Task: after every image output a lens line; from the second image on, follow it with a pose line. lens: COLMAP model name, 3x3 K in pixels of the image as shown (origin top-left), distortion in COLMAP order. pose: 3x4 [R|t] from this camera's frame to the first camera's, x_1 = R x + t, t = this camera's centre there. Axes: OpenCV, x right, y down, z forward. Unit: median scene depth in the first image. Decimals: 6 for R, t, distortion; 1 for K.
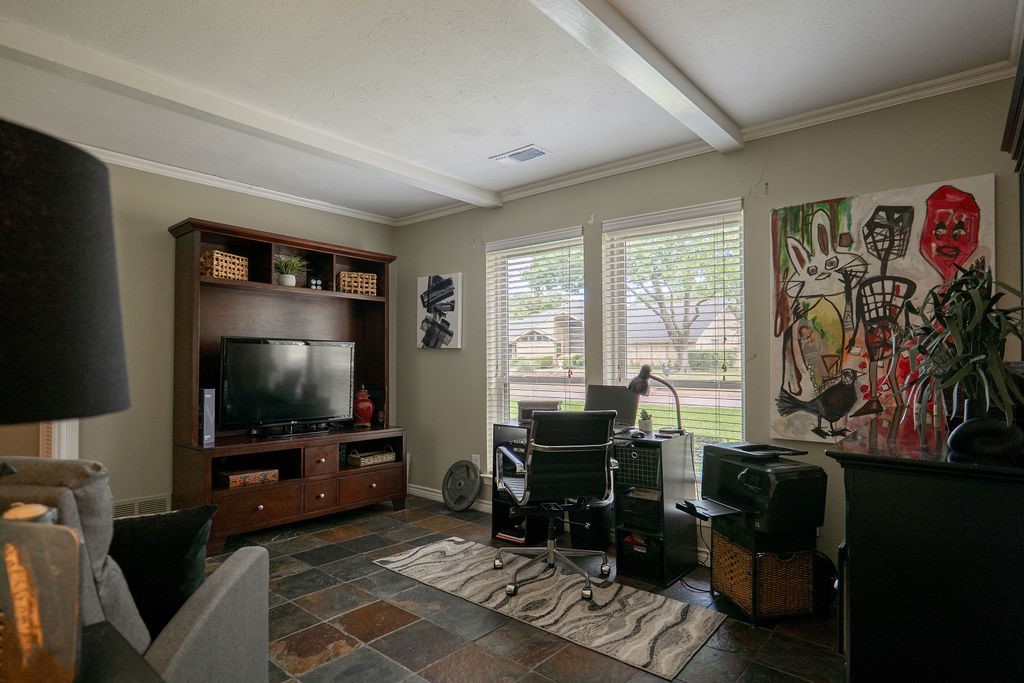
lens RADIAL K [[550.2, 0, 511.8], [0, 550.2, 351.0], [0, 0, 1]] dist [-0.016138, 0.001315]
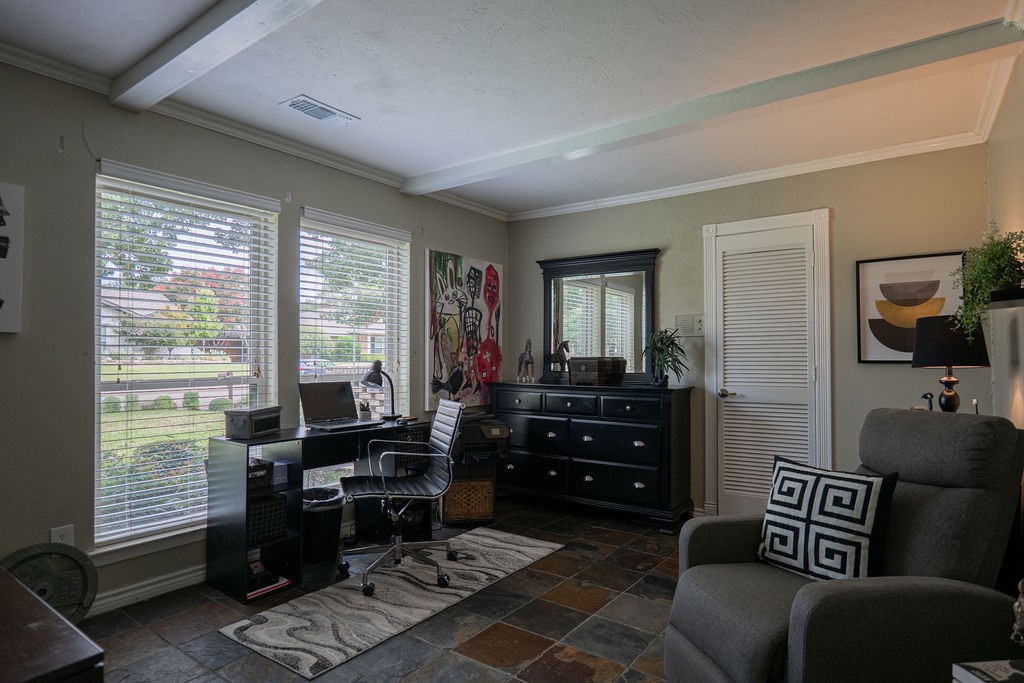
lens RADIAL K [[550.2, 0, 512.4], [0, 550.2, 343.5], [0, 0, 1]] dist [-0.016138, 0.001315]
pose [[-0.056397, 0.020911, 0.998189, -0.988013], [-0.018848, 0.999580, -0.022005, 0.012777], [-0.998230, -0.020055, -0.055980, 0.894457]]
